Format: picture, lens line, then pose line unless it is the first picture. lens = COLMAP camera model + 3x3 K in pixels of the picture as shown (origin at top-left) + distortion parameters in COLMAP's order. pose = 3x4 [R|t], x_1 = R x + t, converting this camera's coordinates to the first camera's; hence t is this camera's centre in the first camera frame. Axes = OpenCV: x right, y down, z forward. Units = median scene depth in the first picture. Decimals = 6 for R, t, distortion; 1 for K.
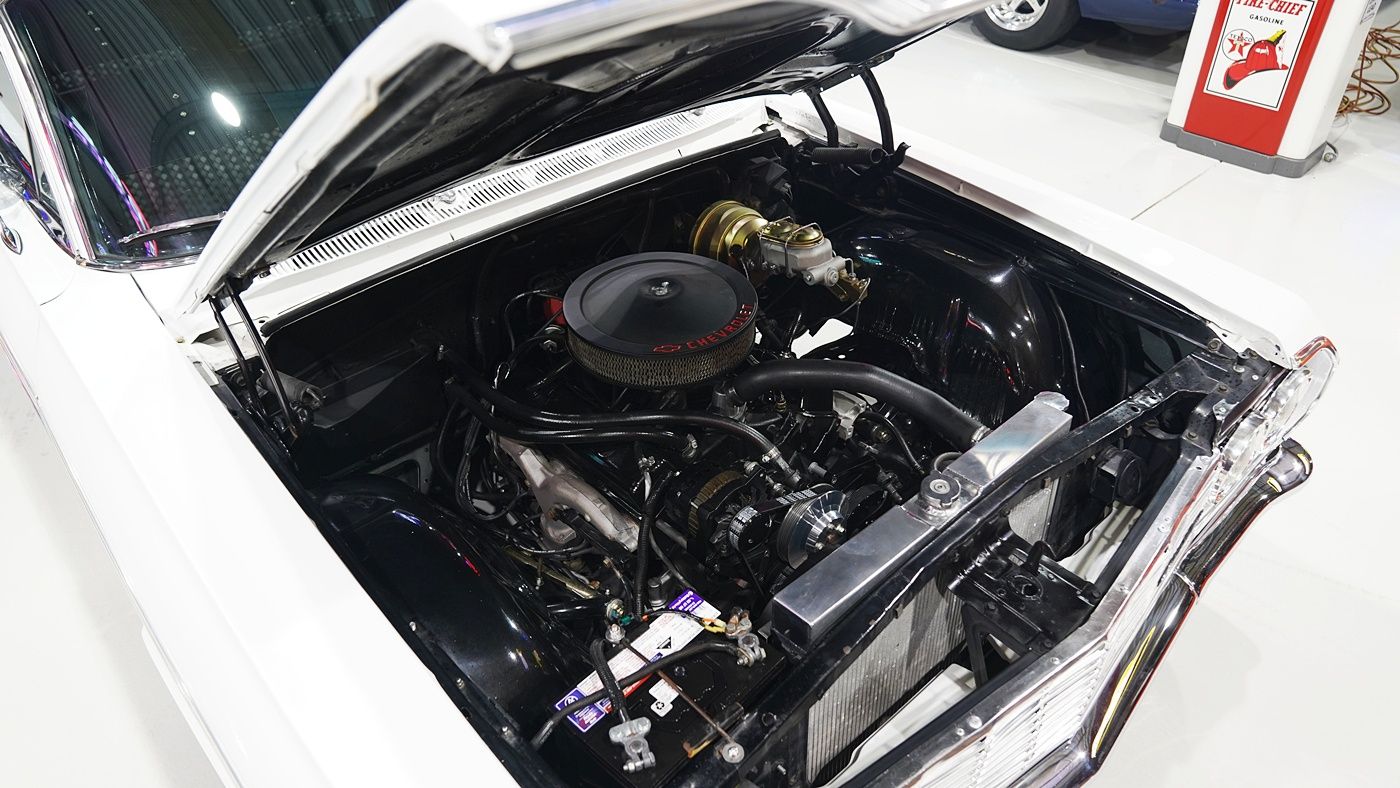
lens RADIAL K [[974.2, 0, 693.7], [0, 974.2, 388.0], [0, 0, 1]] dist [-0.133410, 0.097291]
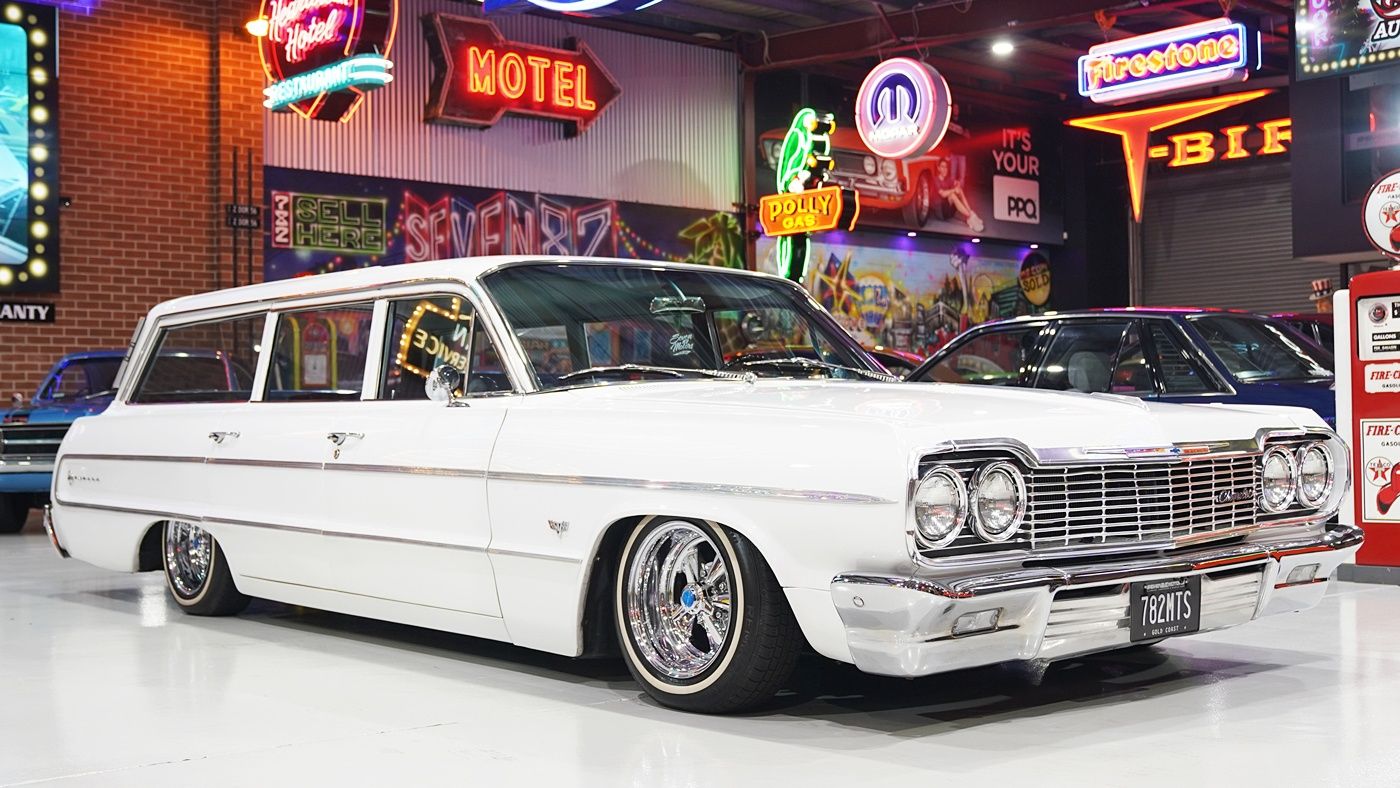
lens RADIAL K [[1687.7, 0, 659.3], [0, 1687.7, 398.1], [0, 0, 1]] dist [-0.010952, 0.004293]
pose [[0.998947, -0.010717, -0.044603, -0.232644], [-0.018908, 0.789692, -0.613212, 1.262882], [0.041795, 0.613410, 0.788658, -0.972248]]
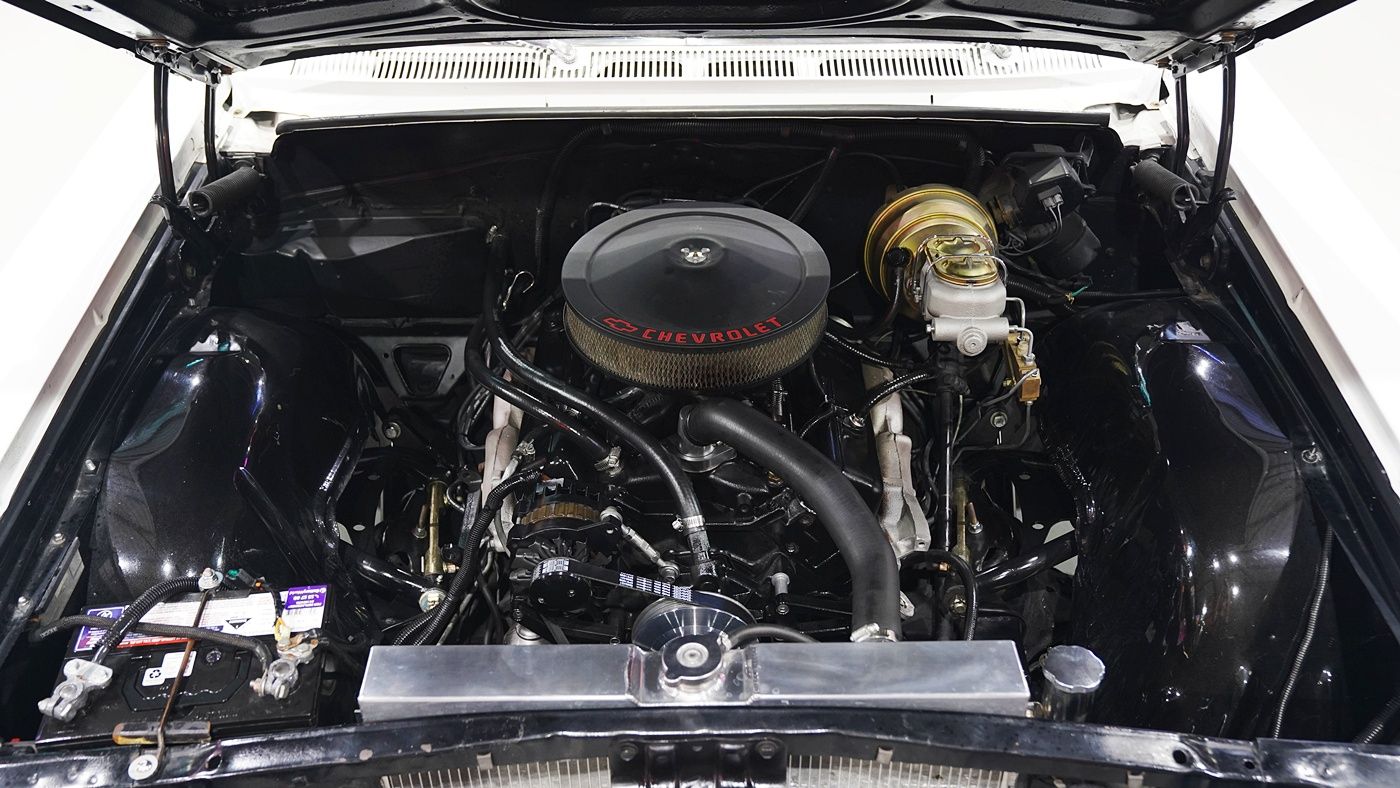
lens RADIAL K [[1269.2, 0, 670.3], [0, 1269.2, 392.9], [0, 0, 1]] dist [-0.010747, 0.017888]
pose [[0.741723, 0.412631, -0.528755, 0.392088], [-0.397315, 0.905462, 0.149264, -0.112474], [0.540359, 0.099369, 0.835547, 0.165479]]
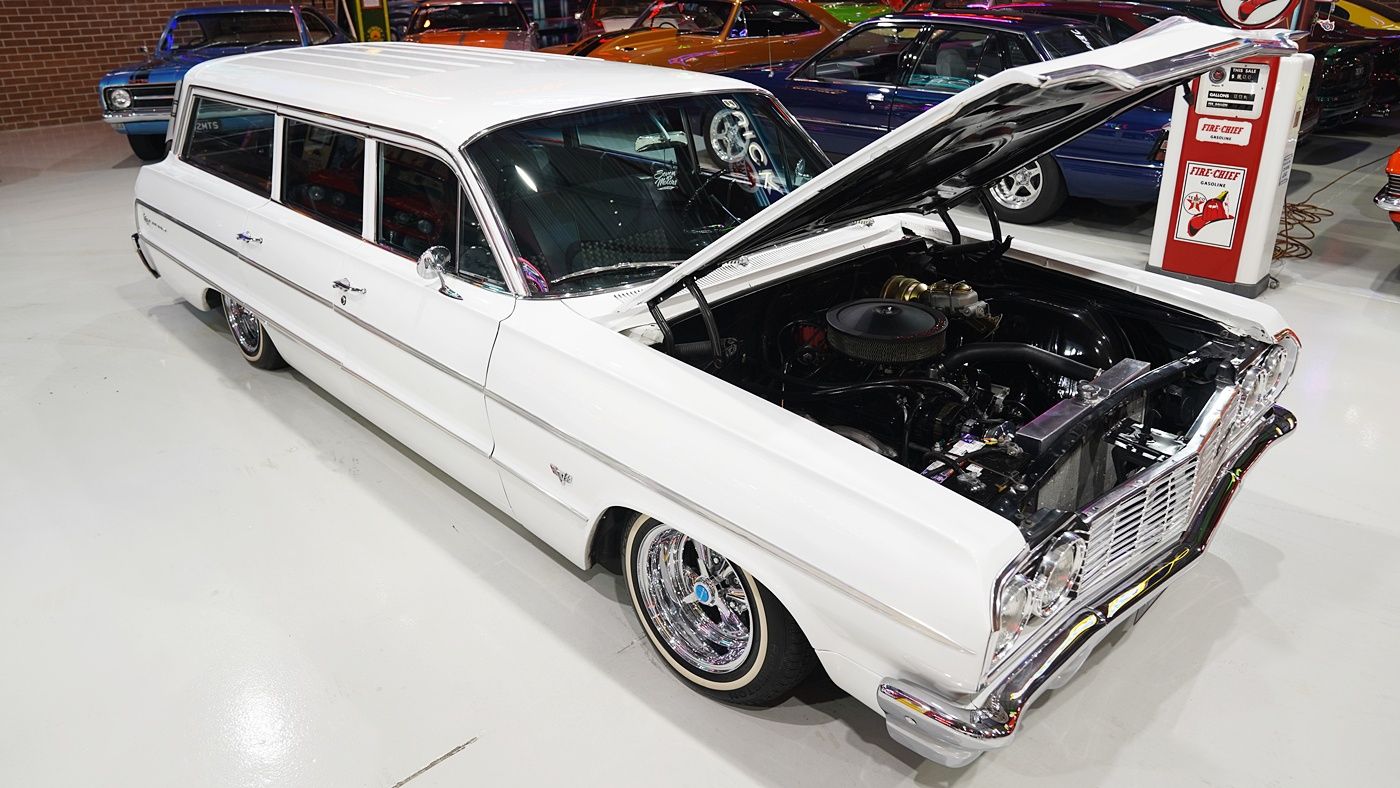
lens RADIAL K [[974.2, 0, 693.7], [0, 974.2, 388.0], [0, 0, 1]] dist [-0.133410, 0.097291]
pose [[0.999175, -0.024686, 0.032253, -0.324780], [0.031248, 0.974509, -0.222164, 0.293076], [-0.025947, 0.222988, 0.974476, -0.420162]]
